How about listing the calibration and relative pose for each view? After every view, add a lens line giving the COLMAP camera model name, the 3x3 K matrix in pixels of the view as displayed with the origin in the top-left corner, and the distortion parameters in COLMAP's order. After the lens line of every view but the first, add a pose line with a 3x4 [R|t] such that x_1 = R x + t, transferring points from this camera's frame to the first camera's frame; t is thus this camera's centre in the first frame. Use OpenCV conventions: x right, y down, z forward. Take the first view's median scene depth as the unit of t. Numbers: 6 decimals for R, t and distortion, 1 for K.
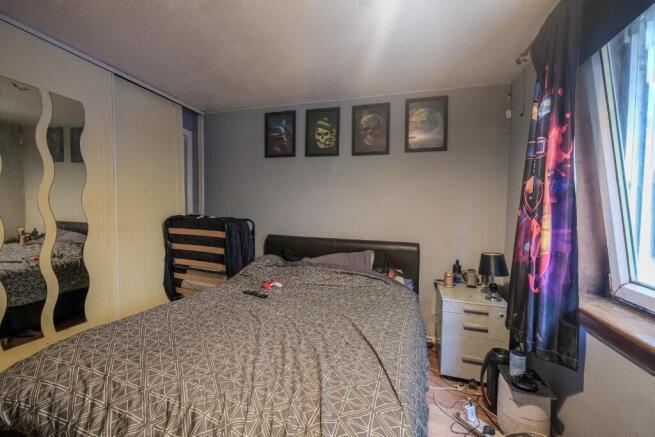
lens RADIAL K [[288.7, 0, 325.5], [0, 288.7, 220.6], [0, 0, 1]] dist [0.001494, -0.000037]
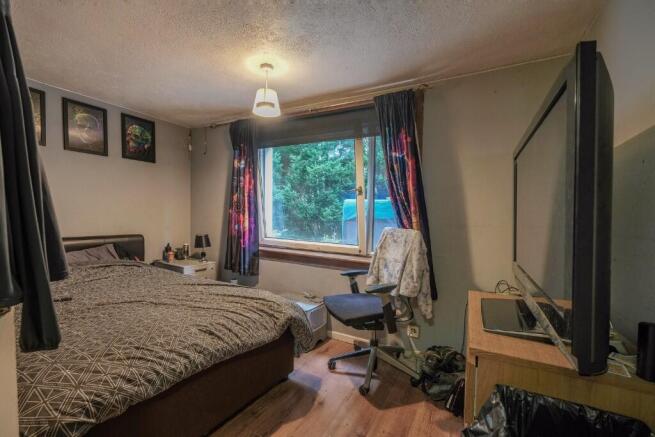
lens RADIAL K [[288.7, 0, 325.5], [0, 288.7, 220.6], [0, 0, 1]] dist [0.001494, -0.000037]
pose [[0.150357, -0.024211, 0.988335, -1.347279], [0.015612, 0.999634, 0.022113, 0.005856], [-0.988509, 0.012105, 0.150679, 0.043857]]
